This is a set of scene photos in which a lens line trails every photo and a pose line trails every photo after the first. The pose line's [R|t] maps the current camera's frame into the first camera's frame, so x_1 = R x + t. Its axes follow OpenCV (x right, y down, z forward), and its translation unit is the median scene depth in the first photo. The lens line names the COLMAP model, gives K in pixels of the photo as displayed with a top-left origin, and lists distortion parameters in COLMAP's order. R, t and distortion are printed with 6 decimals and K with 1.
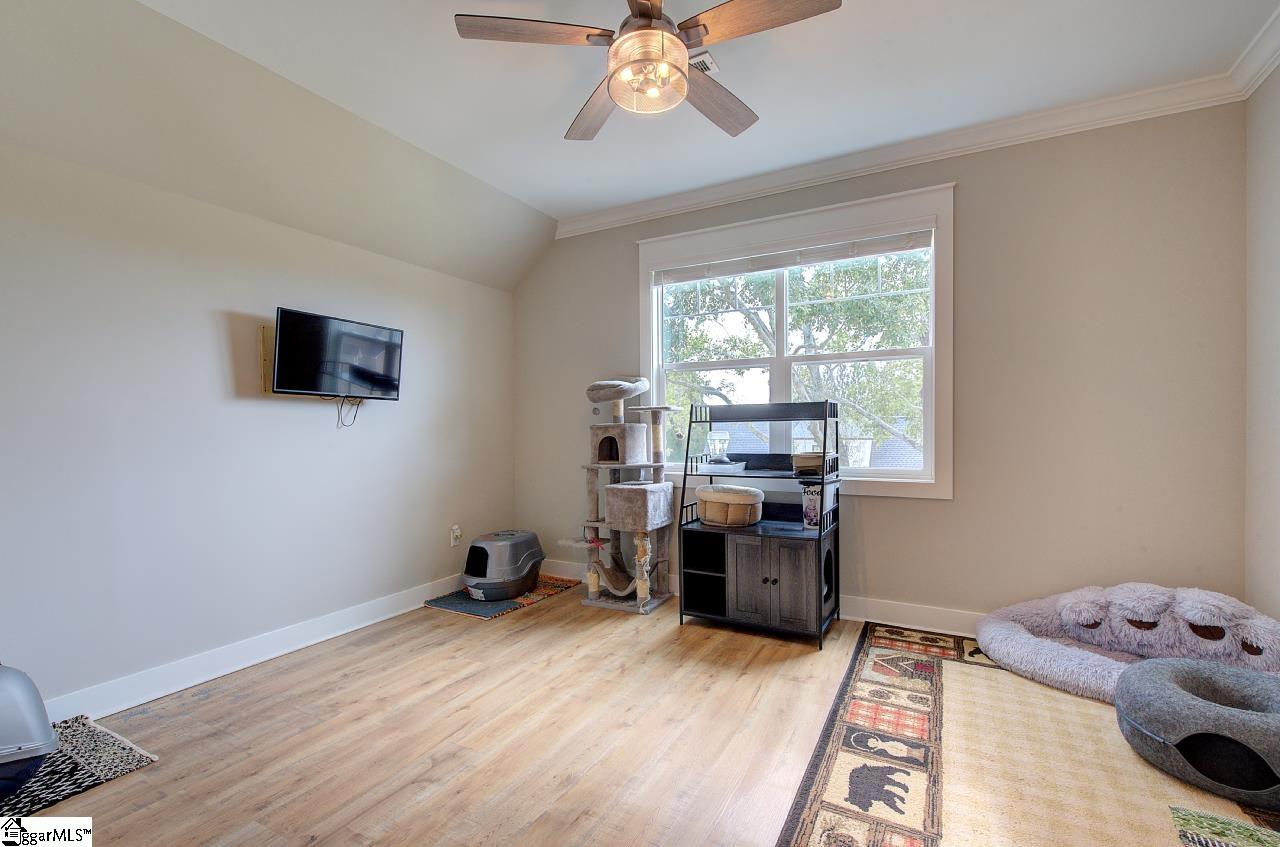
lens RADIAL K [[566.8, 0, 643.8], [0, 566.8, 436.5], [0, 0, 1]] dist [0.001074, 0.000084]
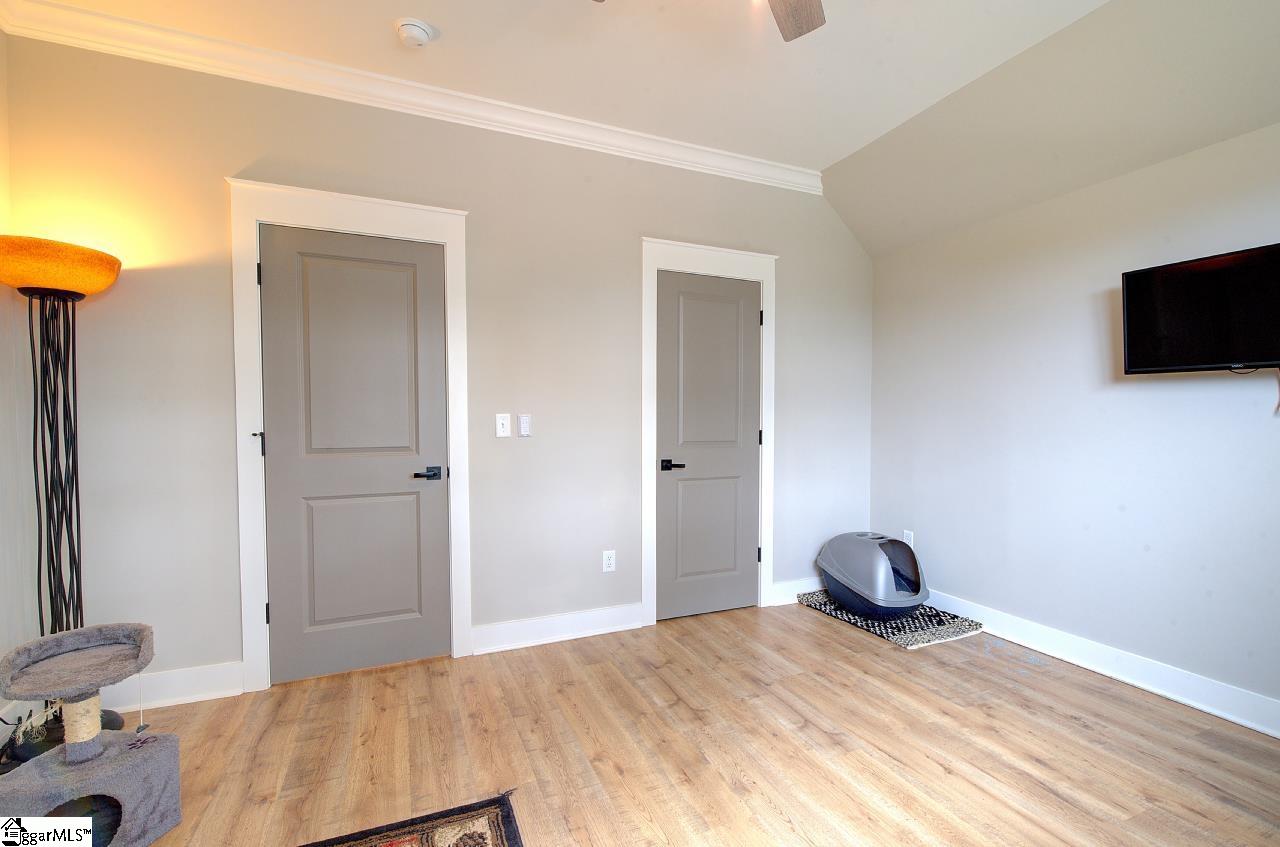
lens RADIAL K [[566.8, 0, 643.8], [0, 566.8, 436.5], [0, 0, 1]] dist [0.001074, 0.000084]
pose [[-0.628576, 0.032139, -0.777084, 0.574125], [-0.001031, 0.999110, 0.042157, -0.020399], [0.777747, 0.027300, -0.627984, 1.205358]]
